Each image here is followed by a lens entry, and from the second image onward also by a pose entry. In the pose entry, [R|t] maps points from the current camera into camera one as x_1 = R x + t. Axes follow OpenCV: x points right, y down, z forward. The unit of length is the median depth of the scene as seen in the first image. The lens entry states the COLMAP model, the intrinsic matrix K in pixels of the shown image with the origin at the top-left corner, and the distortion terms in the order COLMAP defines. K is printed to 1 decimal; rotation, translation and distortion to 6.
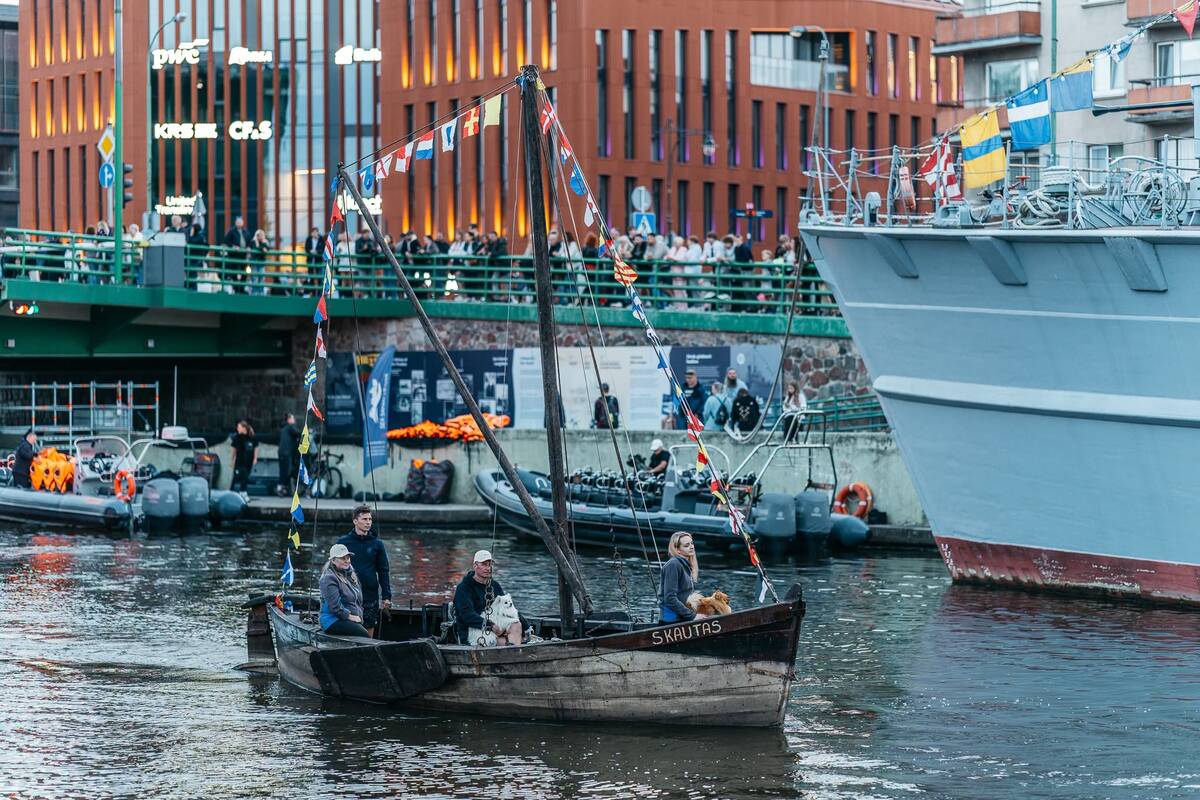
lens RADIAL K [[3127.3, 0, 600.0], [0, 3127.3, 400.0], [0, 0, 1]] dist [0.031627, -1.276192]
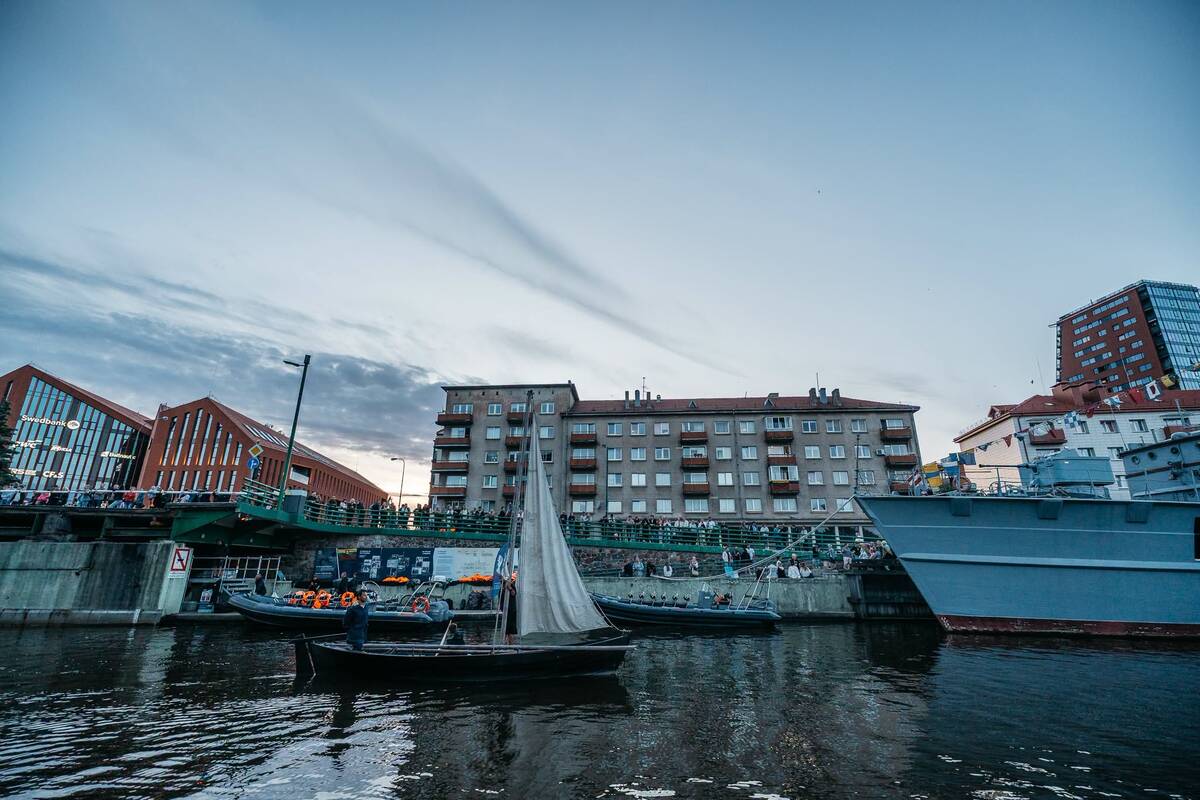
lens RADIAL K [[541.4, 0, 608.1], [0, 541.4, 410.0], [0, 0, 1]] dist [0.001737, 0.001319]
pose [[0.652922, 0.222926, 0.723876, -0.299891], [0.000567, 0.955562, -0.294788, 0.007929], [-0.757425, 0.192884, 0.623781, 0.579651]]
